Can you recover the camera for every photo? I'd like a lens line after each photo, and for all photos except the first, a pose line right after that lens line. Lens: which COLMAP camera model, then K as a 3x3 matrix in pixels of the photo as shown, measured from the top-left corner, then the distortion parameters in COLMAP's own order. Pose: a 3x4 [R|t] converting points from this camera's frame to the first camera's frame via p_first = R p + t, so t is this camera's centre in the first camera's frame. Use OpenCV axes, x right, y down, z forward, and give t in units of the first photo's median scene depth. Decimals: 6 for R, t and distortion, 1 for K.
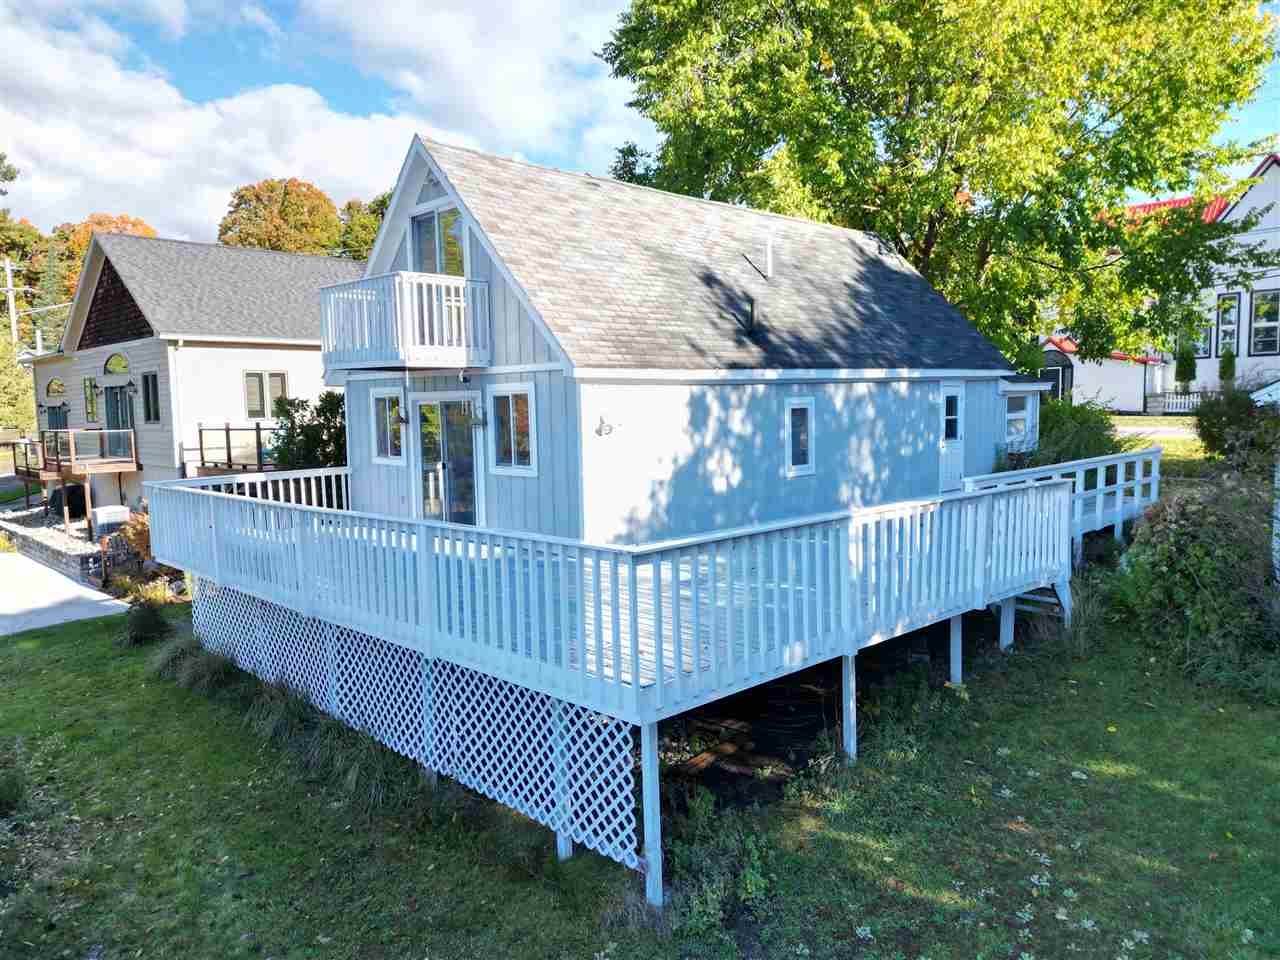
lens RADIAL K [[894.6, 0, 644.9], [0, 894.6, 479.0], [0, 0, 1]] dist [0.071456, -0.060521]
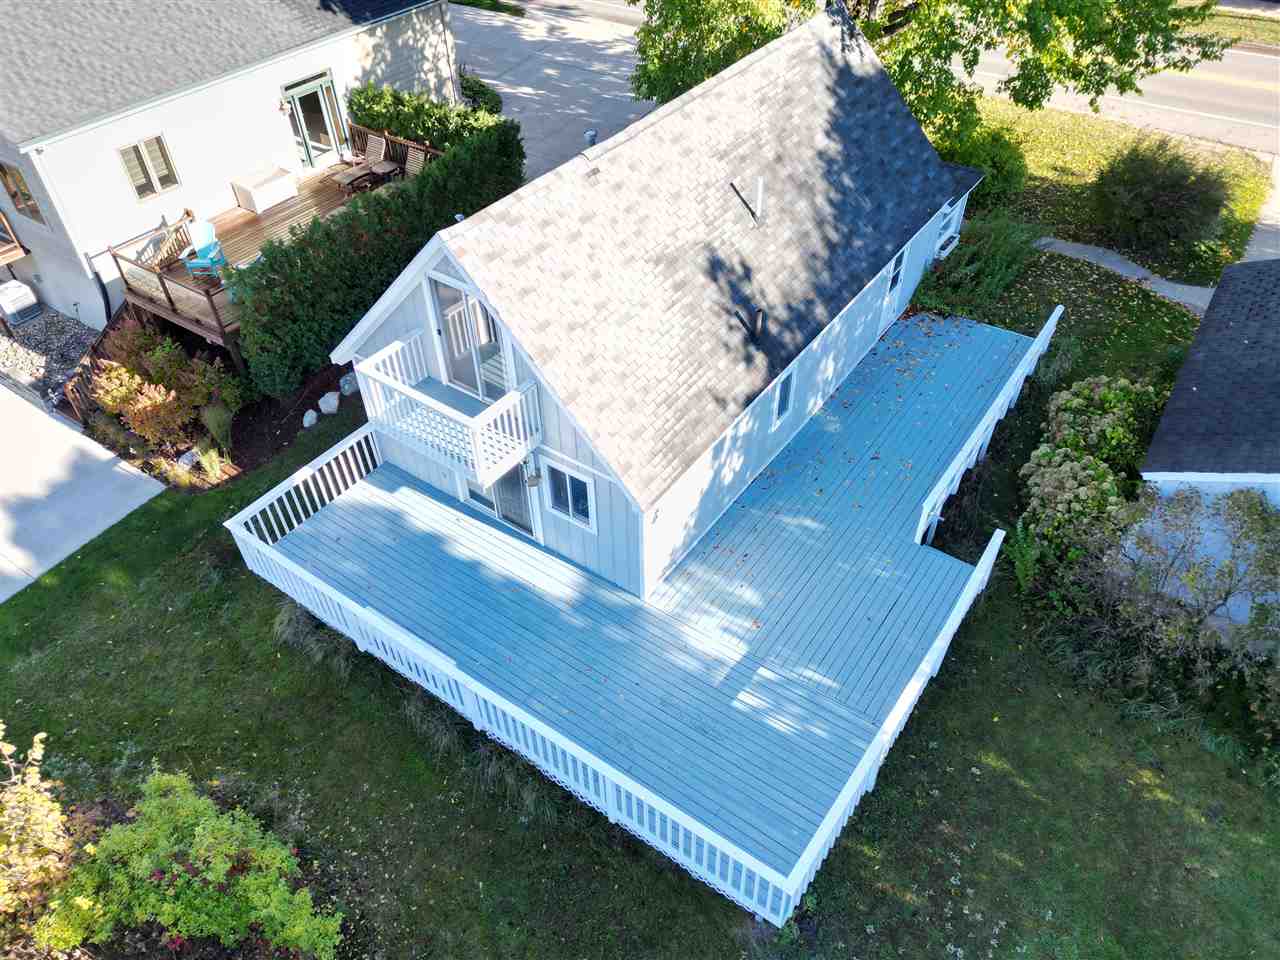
lens RADIAL K [[884.8, 0, 641.4], [0, 884.8, 484.5], [0, 0, 1]] dist [0.066196, -0.068592]
pose [[0.982586, -0.118460, 0.143148, -0.197175], [0.004630, 0.785784, 0.618484, -0.705064], [-0.185749, -0.607051, 0.772649, 0.086029]]
